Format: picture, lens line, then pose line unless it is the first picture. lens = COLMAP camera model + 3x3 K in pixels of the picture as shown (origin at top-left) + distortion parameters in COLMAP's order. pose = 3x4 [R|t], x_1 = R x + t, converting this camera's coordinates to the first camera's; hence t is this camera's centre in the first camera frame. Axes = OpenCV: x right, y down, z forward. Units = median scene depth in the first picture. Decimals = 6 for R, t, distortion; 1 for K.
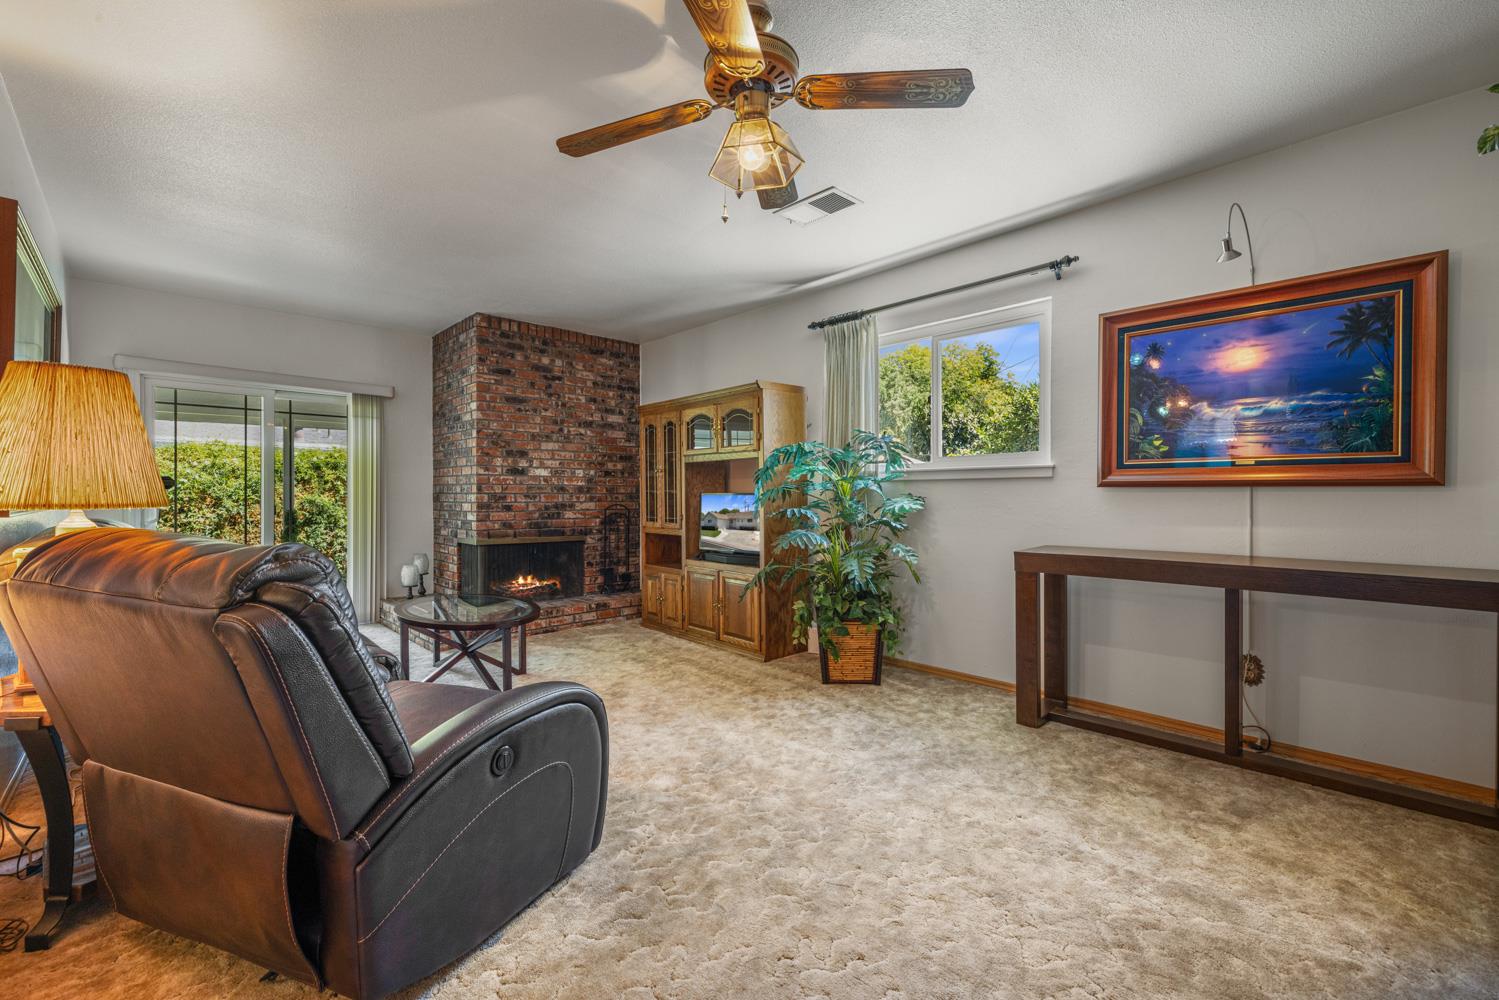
lens RADIAL K [[631.6, 0, 746.3], [0, 631.6, 497.7], [0, 0, 1]] dist [0.002828, -0.000192]
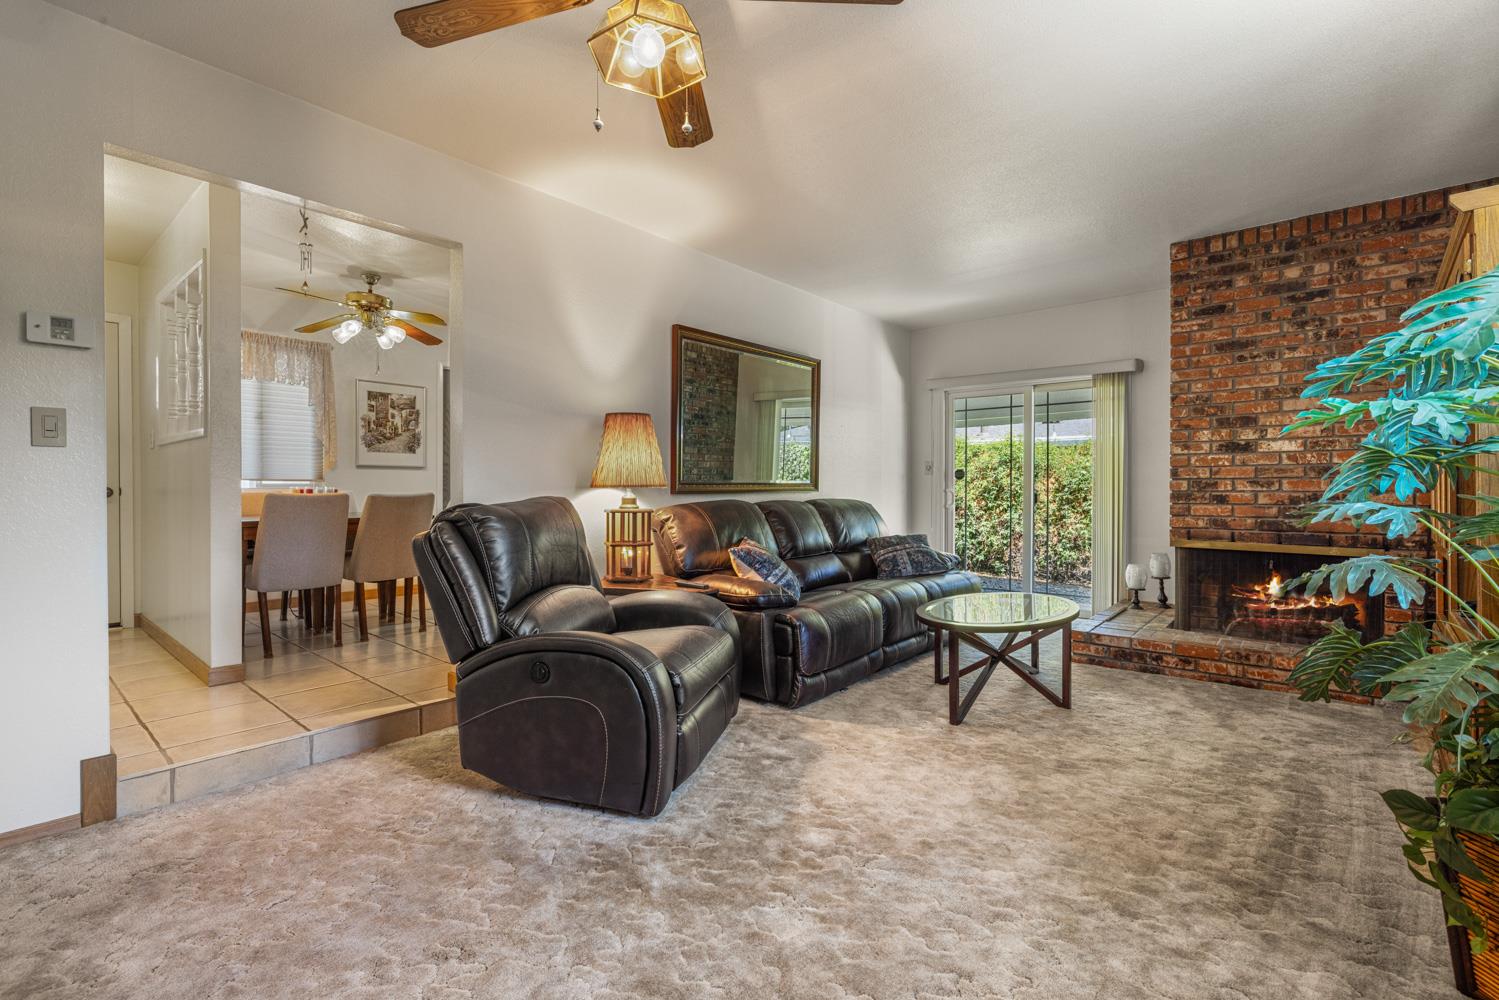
lens RADIAL K [[675.3, 0, 750.5], [0, 675.3, 494.5], [0, 0, 1]] dist [-0.003029, 0.000535]
pose [[0.097164, 0.007396, -0.995241, 0.411157], [-0.003869, 0.999968, 0.007053, 0.009453], [0.995261, 0.003165, 0.097189, 0.493749]]
